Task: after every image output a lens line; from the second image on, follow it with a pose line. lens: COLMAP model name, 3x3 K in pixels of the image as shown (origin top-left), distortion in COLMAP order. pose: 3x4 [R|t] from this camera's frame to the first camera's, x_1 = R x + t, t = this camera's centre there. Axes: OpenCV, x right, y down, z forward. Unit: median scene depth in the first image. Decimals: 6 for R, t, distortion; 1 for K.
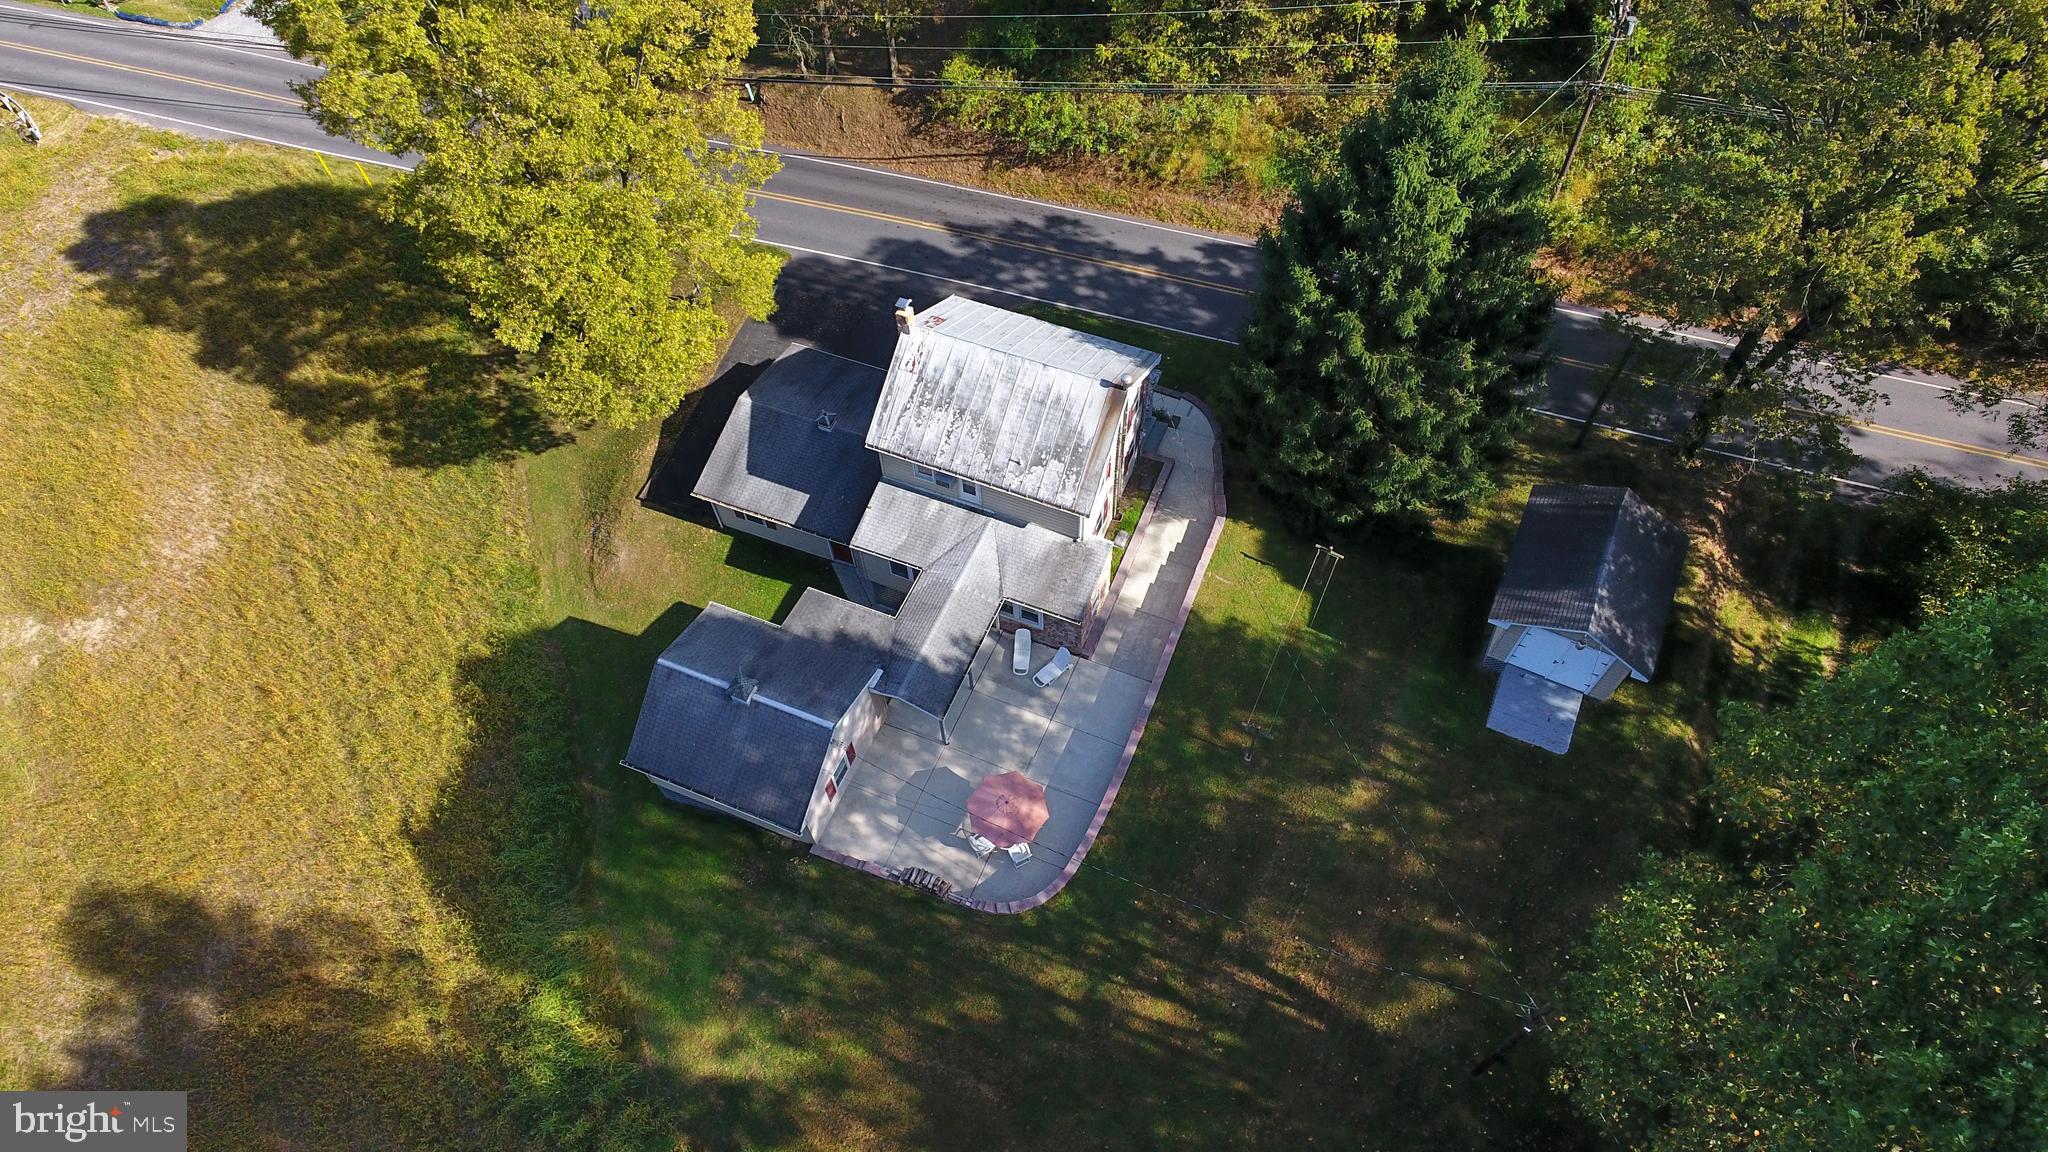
lens RADIAL K [[1195.8, 0, 1041.3], [0, 1195.8, 586.5], [0, 0, 1]] dist [0.005822, -0.003288]
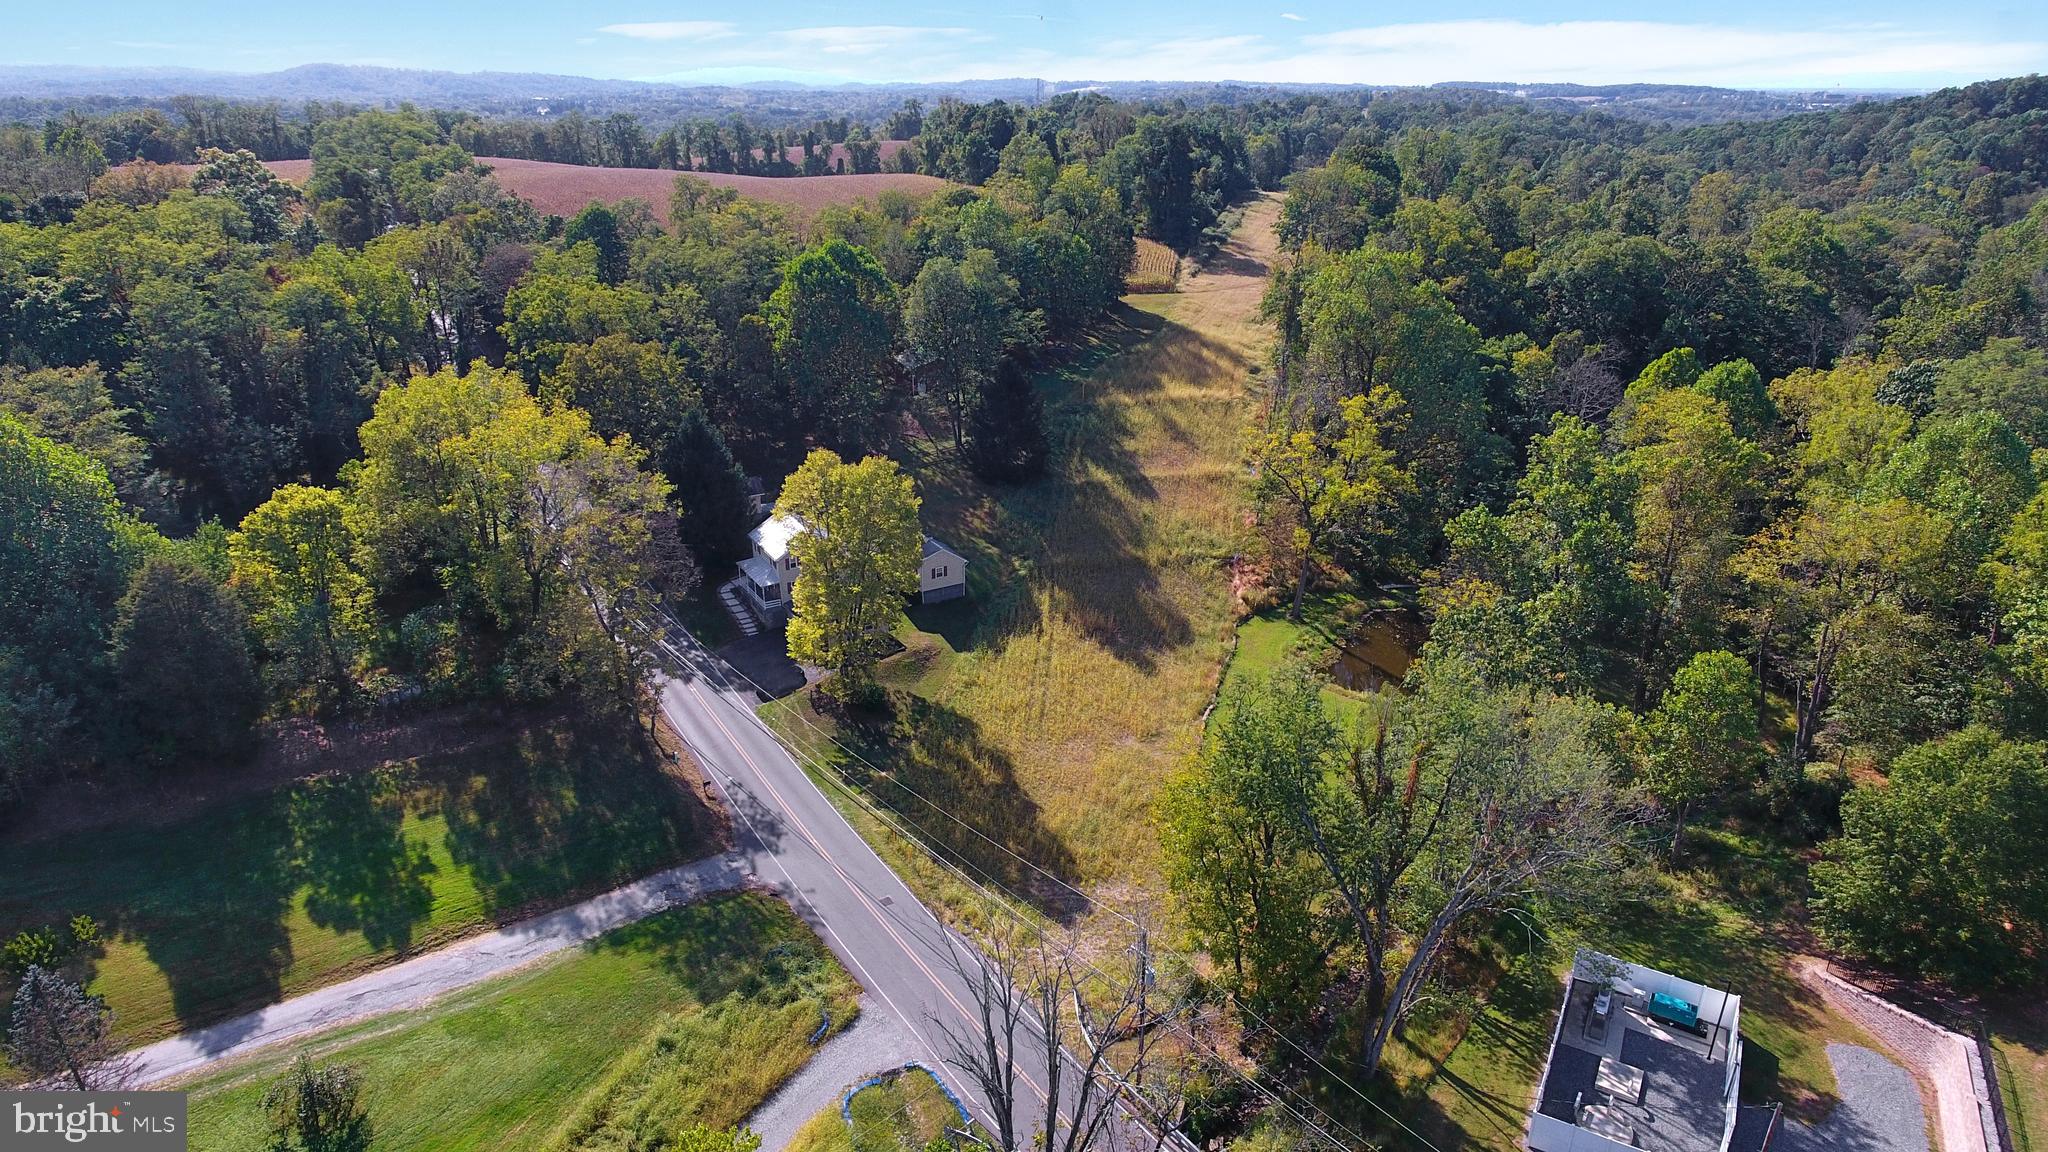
lens RADIAL K [[1195.8, 0, 1041.3], [0, 1195.8, 586.5], [0, 0, 1]] dist [0.005822, -0.003288]
pose [[-0.809537, -0.225820, 0.541900, -2.117195], [0.495395, 0.232536, 0.836965, -2.286706], [-0.315015, 0.946009, -0.076376, 1.144844]]
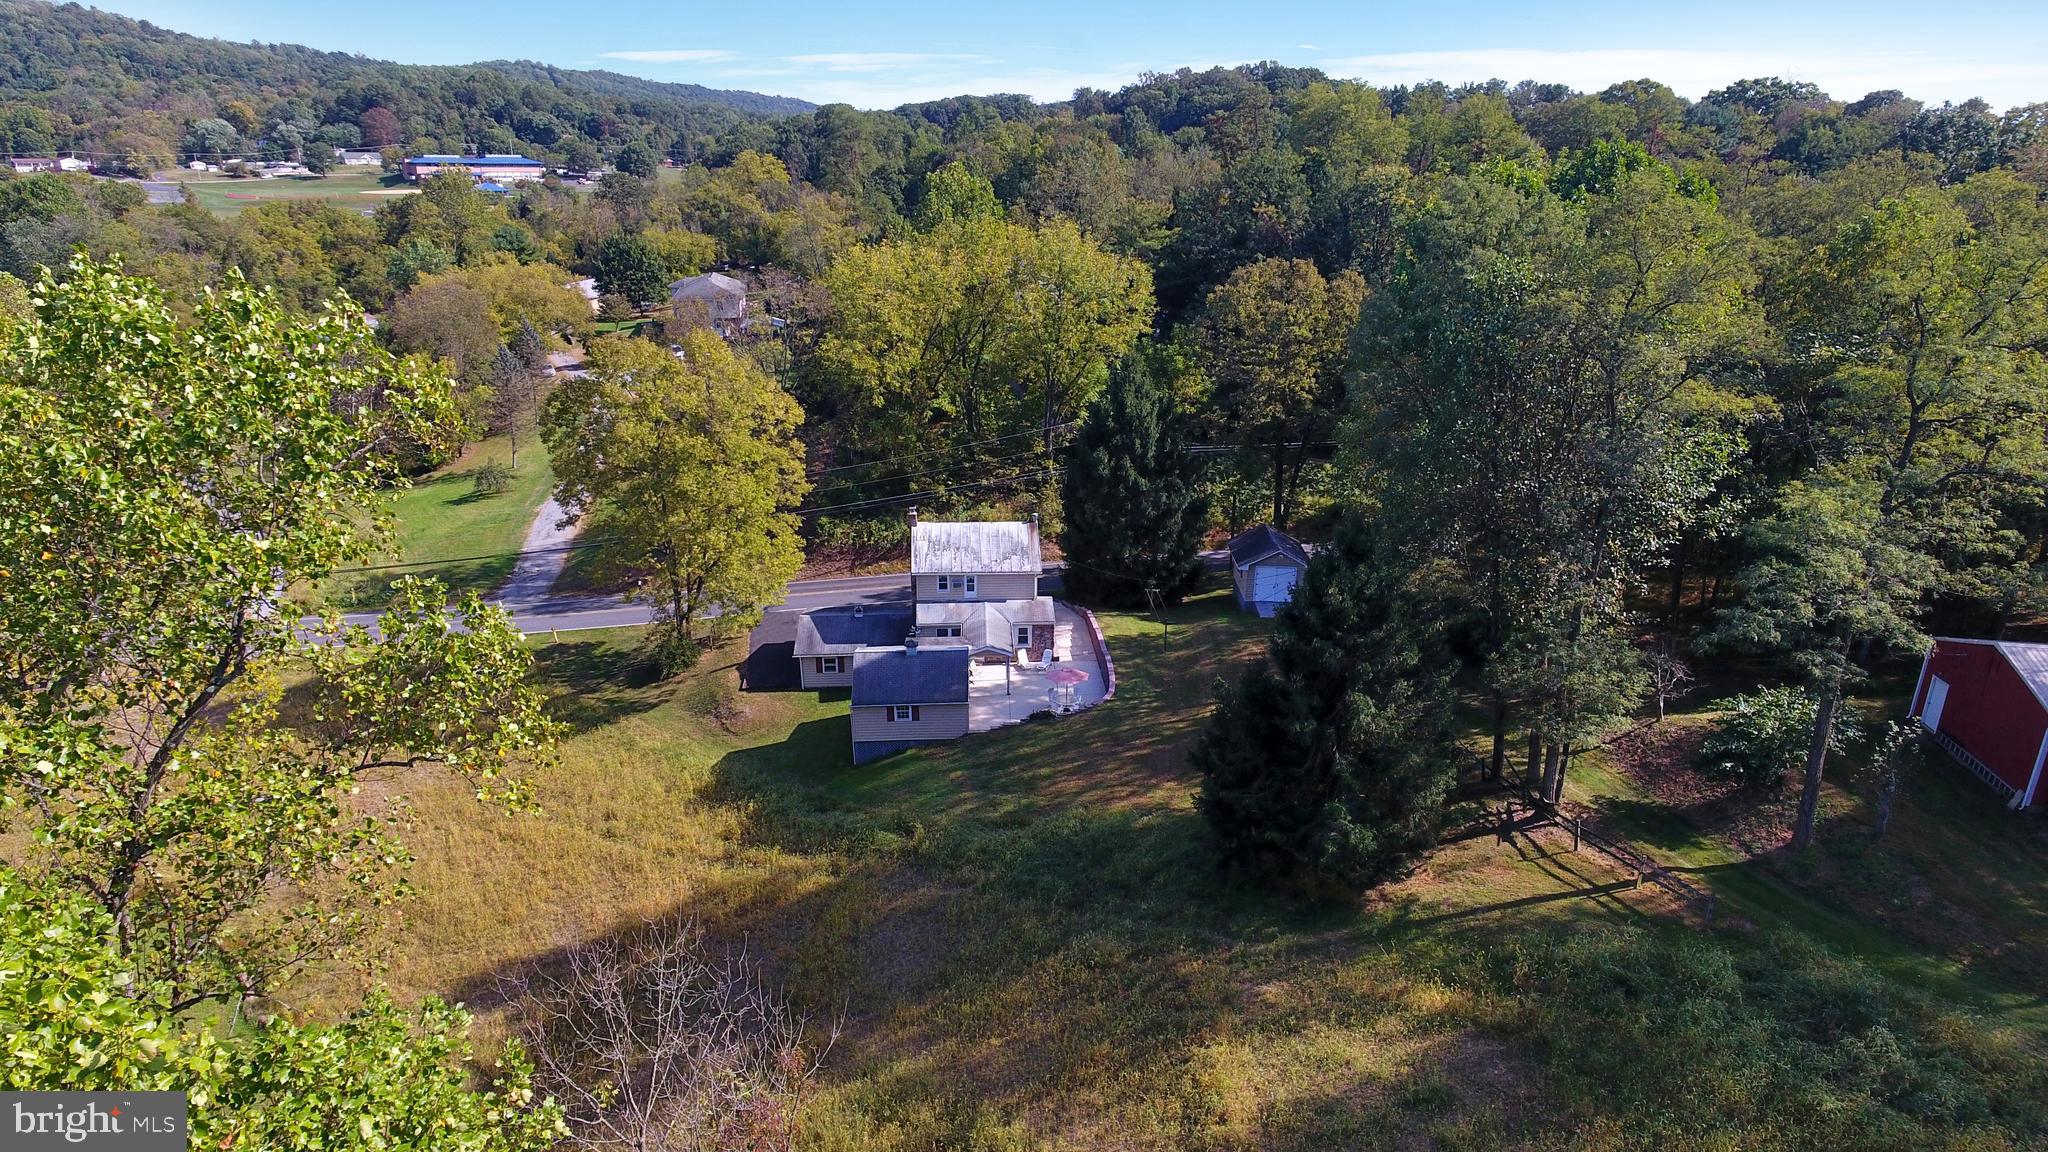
lens RADIAL K [[1192.6, 0, 1044.7], [0, 1192.6, 595.2], [0, 0, 1]] dist [0.003847, -0.002987]
pose [[0.899893, -0.135391, 0.414563, -0.703778], [0.359325, 0.768875, -0.528882, 0.918842], [-0.247142, 0.624900, 0.740554, -0.374102]]
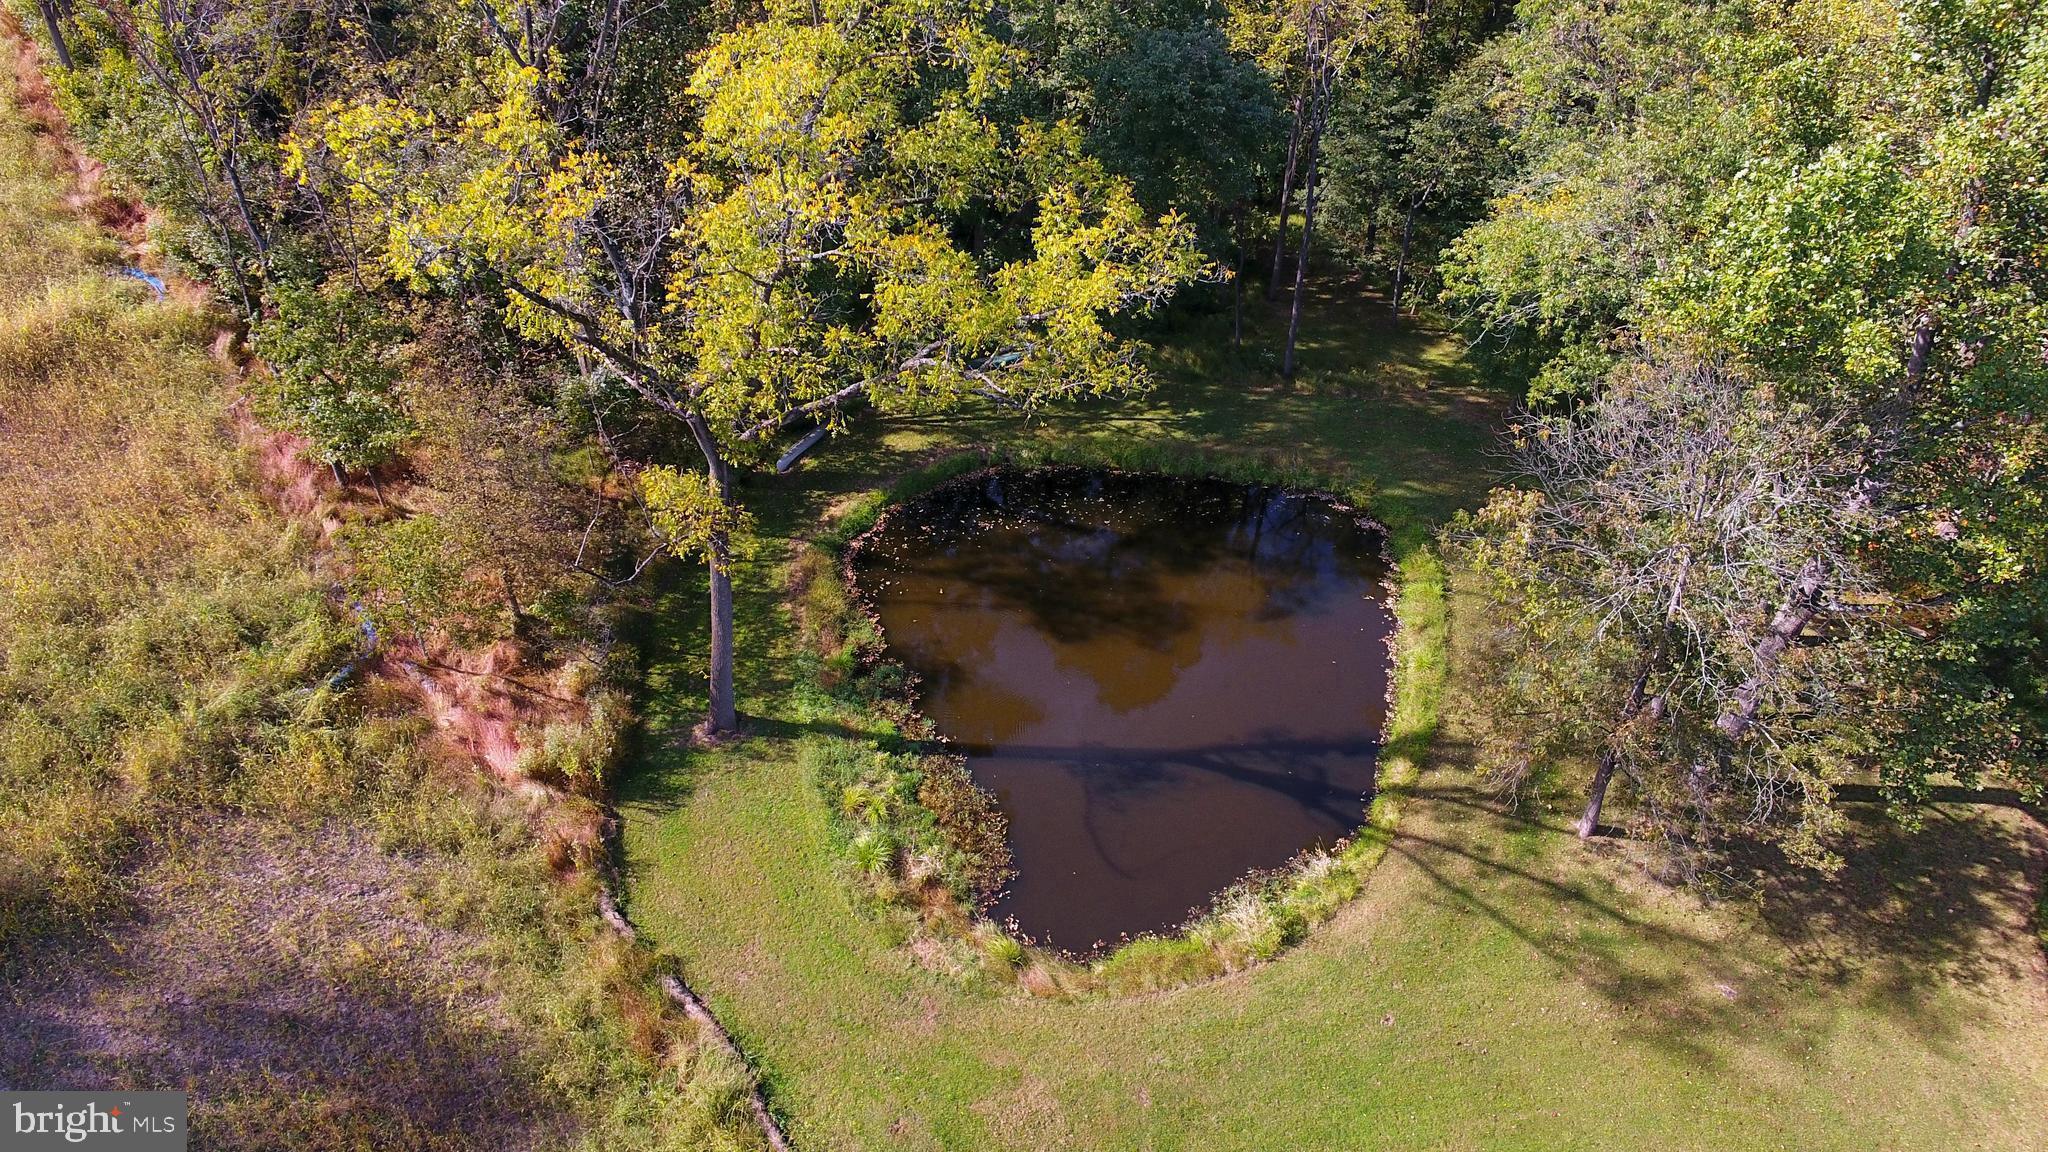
lens RADIAL K [[1195.8, 0, 1041.3], [0, 1195.8, 586.5], [0, 0, 1]] dist [0.005822, -0.003288]
pose [[-0.943810, 0.212119, -0.253431, -0.958234], [-0.278308, -0.096575, 0.955624, -0.199776], [0.178231, 0.972460, 0.150183, 0.553184]]
